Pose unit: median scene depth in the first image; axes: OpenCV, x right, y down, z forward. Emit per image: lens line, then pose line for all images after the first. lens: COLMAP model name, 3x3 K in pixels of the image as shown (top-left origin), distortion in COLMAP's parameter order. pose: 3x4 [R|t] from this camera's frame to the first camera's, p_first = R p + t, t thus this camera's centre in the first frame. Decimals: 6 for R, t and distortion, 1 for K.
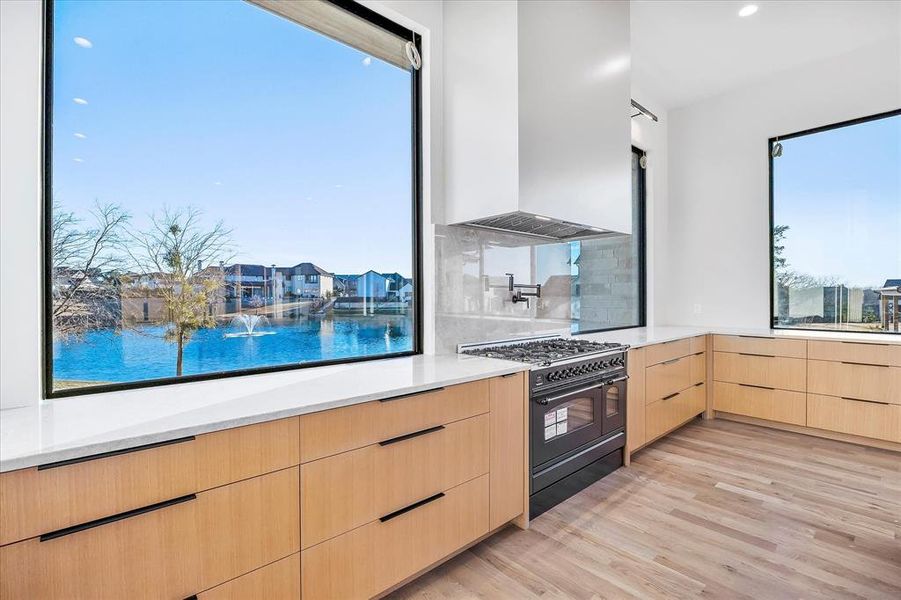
lens RADIAL K [[398.1, 0, 449.2], [0, 398.1, 298.7], [0, 0, 1]] dist [-0.000414, -0.000012]
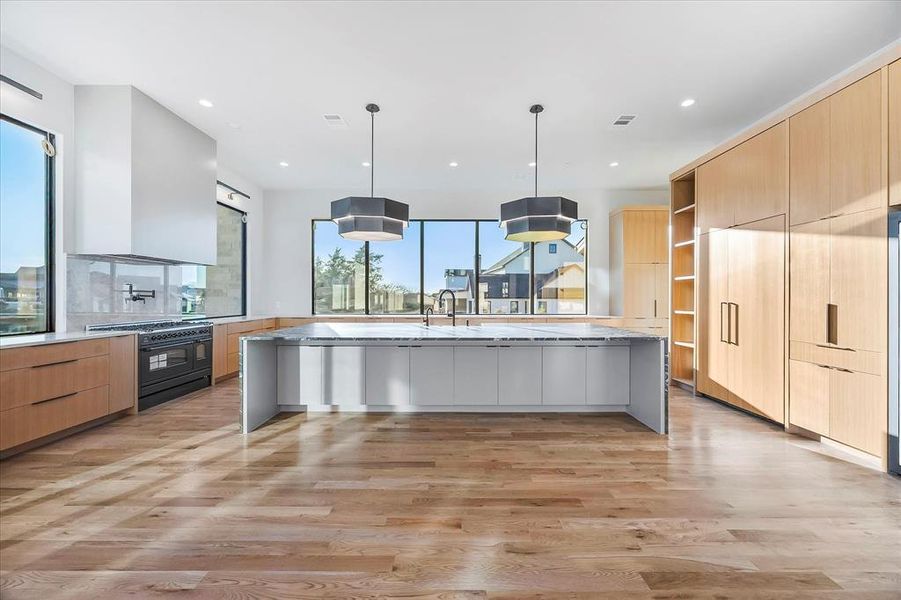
lens RADIAL K [[344.5, 0, 450.1], [0, 344.5, 298.9], [0, 0, 1]] dist [-0.003143, 0.000144]
pose [[0.671245, 0.004261, 0.741223, -0.021859], [-0.001422, 0.999989, -0.004460, 0.008305], [-0.741234, 0.001940, 0.671244, -1.123592]]
